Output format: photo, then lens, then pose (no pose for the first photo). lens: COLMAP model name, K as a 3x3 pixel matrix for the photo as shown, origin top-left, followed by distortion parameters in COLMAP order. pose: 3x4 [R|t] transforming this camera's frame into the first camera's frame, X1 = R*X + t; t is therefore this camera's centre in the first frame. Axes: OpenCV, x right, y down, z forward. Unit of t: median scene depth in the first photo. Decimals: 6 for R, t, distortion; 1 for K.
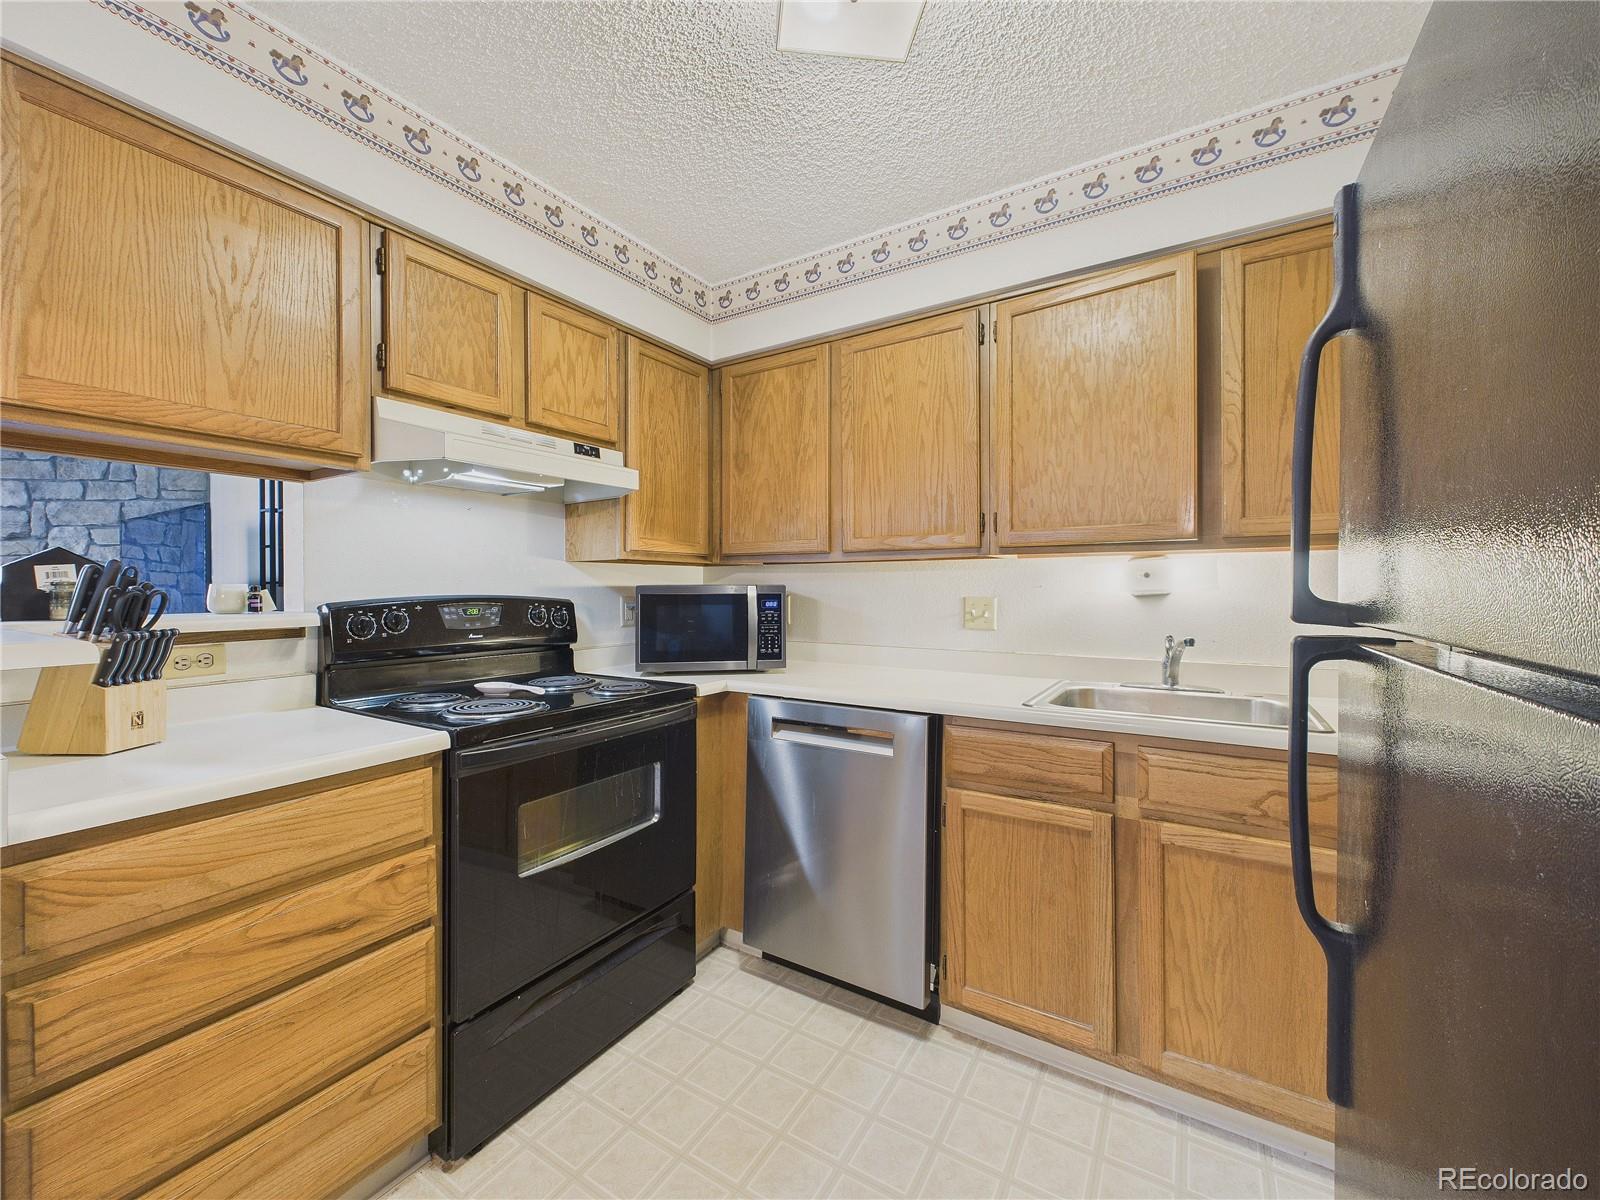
lens RADIAL K [[628.7, 0, 808.8], [0, 628.7, 586.8], [0, 0, 1]] dist [-0.001372, 0.000838]
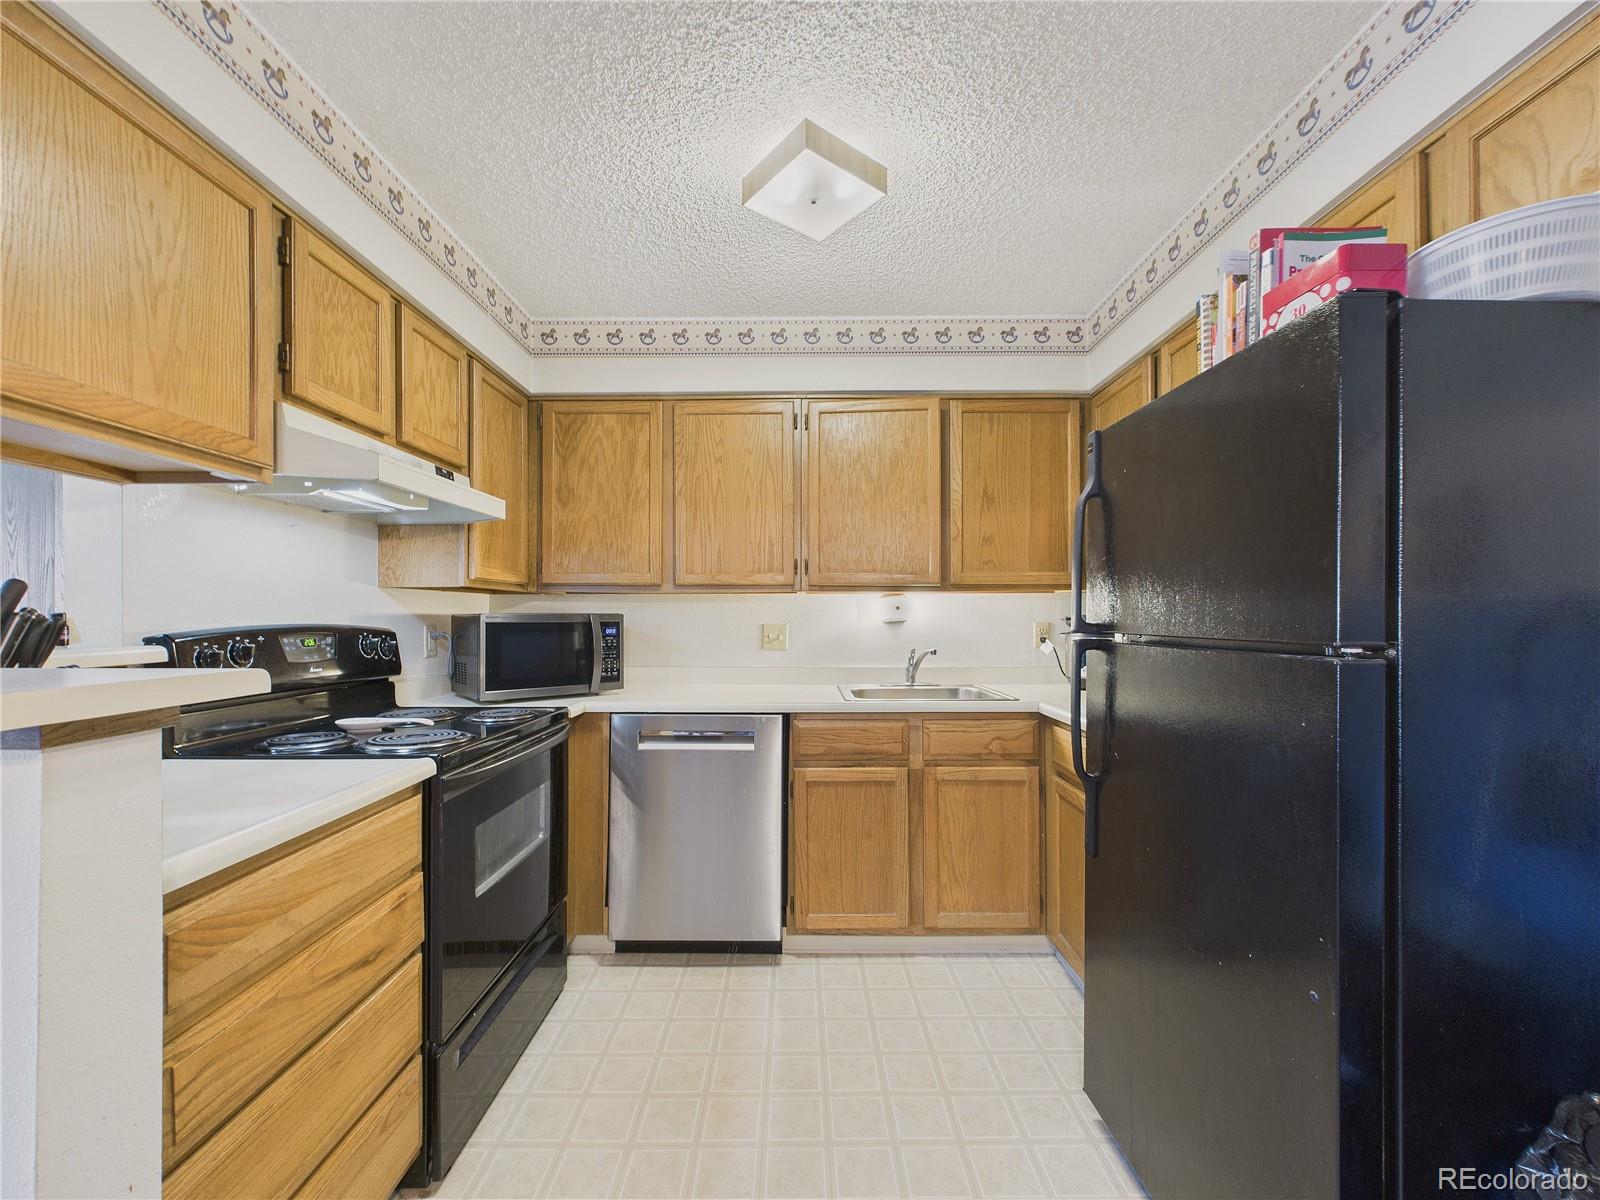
lens RADIAL K [[628.7, 0, 790.9], [0, 628.7, 612.9], [0, 0, 1]] dist [-0.001372, 0.000838]
pose [[0.857476, 0.004032, 0.514508, -0.485649], [-0.001953, 0.999988, -0.004580, 0.000725], [-0.514520, 0.002923, 0.857473, -0.132244]]
